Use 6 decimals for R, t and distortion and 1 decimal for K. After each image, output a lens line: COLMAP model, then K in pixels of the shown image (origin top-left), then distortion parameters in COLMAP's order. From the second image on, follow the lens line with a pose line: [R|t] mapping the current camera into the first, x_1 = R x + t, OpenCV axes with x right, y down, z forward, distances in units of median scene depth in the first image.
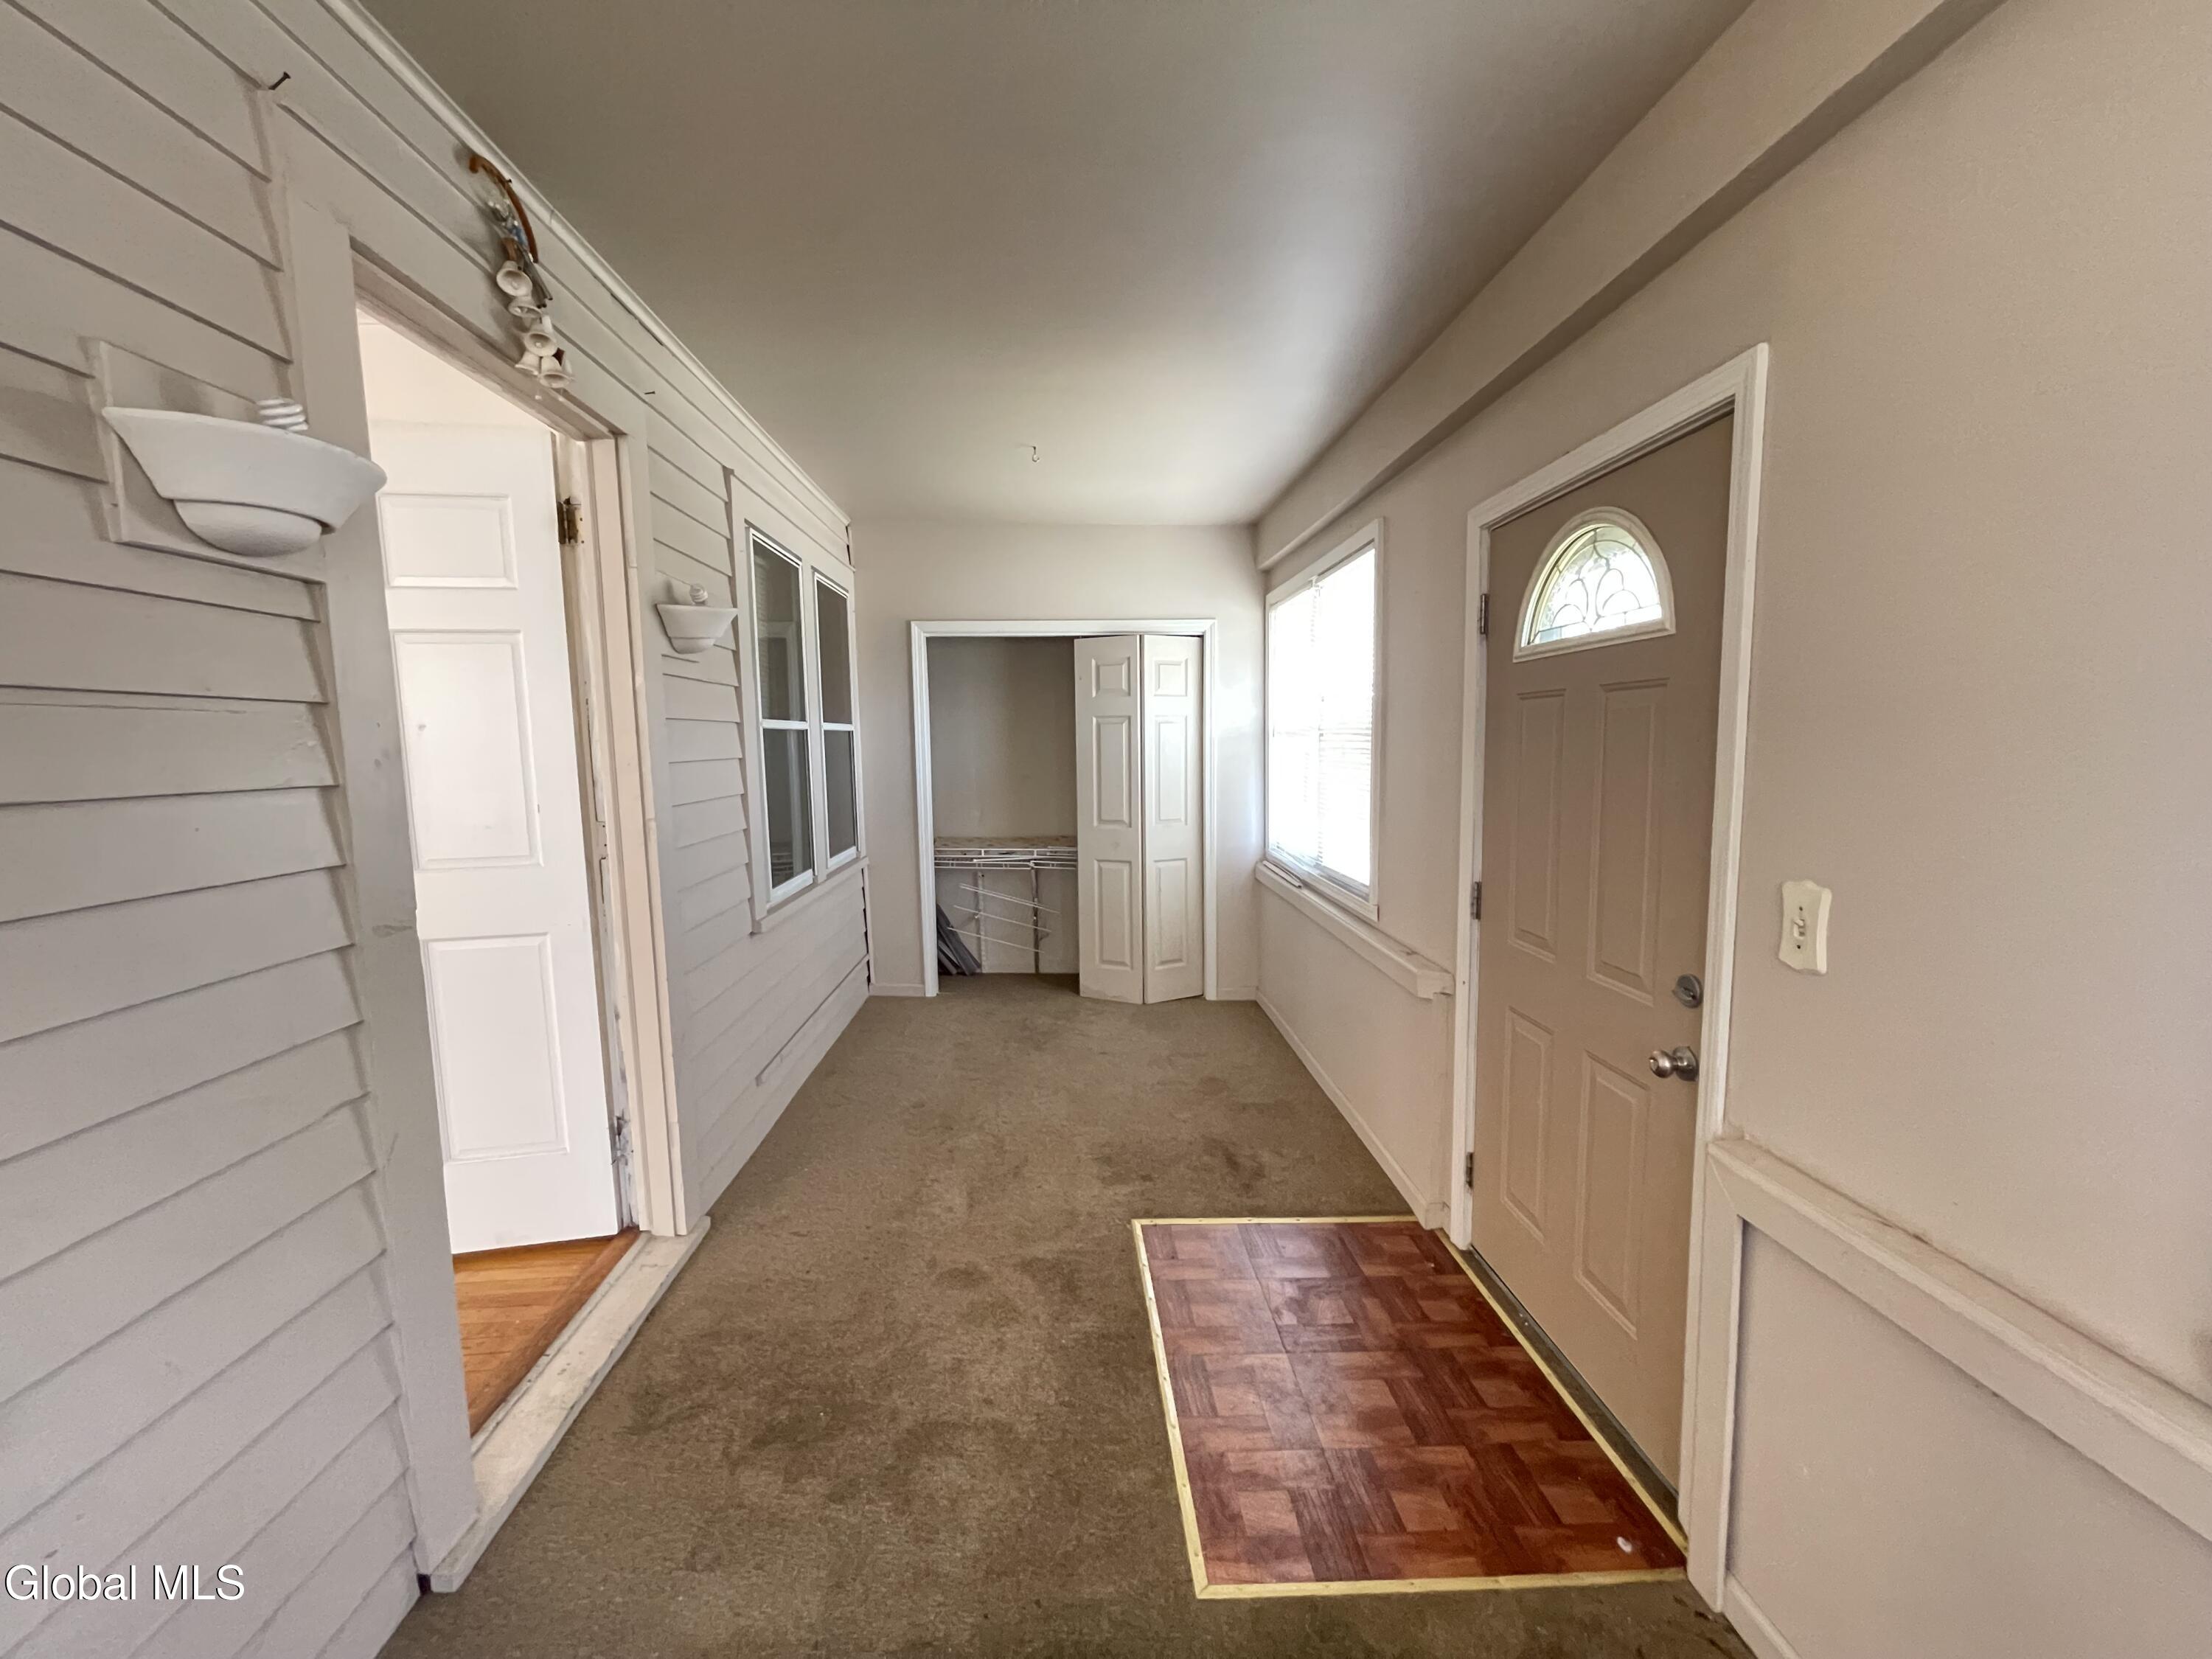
lens RADIAL K [[901.3, 0, 1106.8], [0, 901.3, 834.5], [0, 0, 1]] dist [-0.000852, -0.000876]
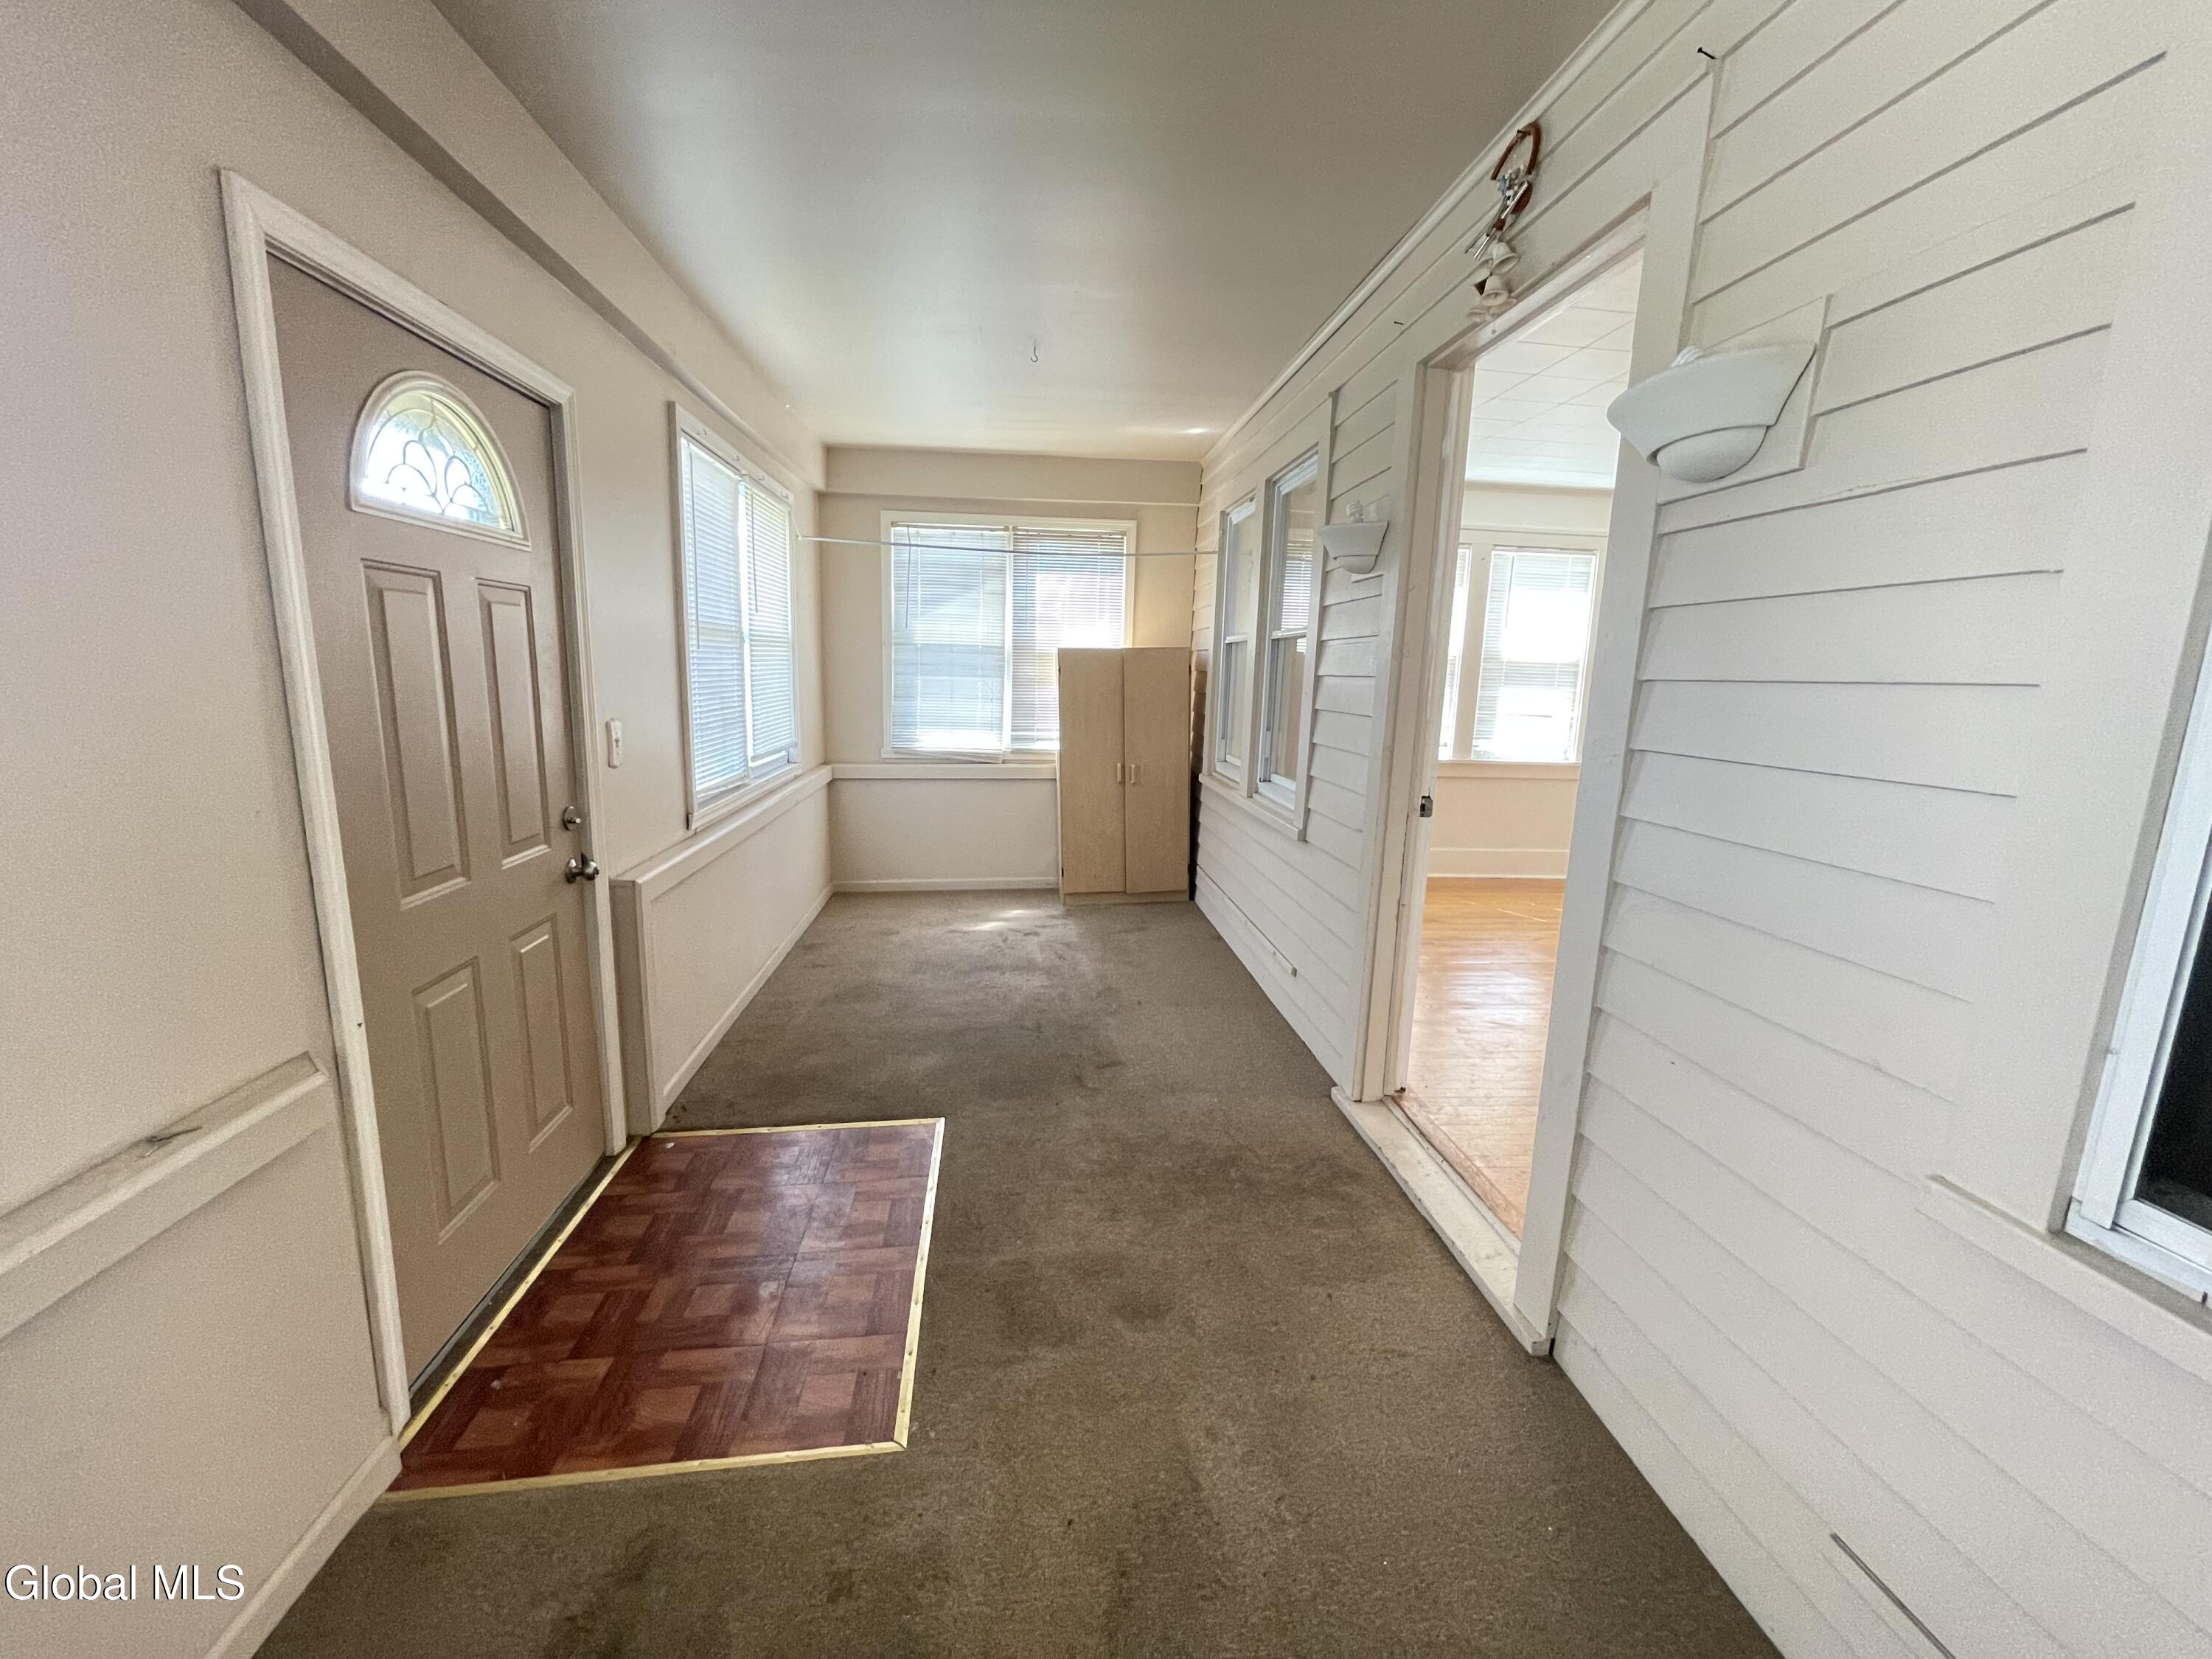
lens RADIAL K [[901.3, 0, 1099.5], [0, 901.3, 825.5], [0, 0, 1]] dist [-0.000852, -0.000876]
pose [[-0.998774, -0.007844, -0.048881, -0.083454], [-0.020936, 0.961652, 0.273472, -0.164090], [0.044861, 0.274160, -0.960637, 1.804114]]
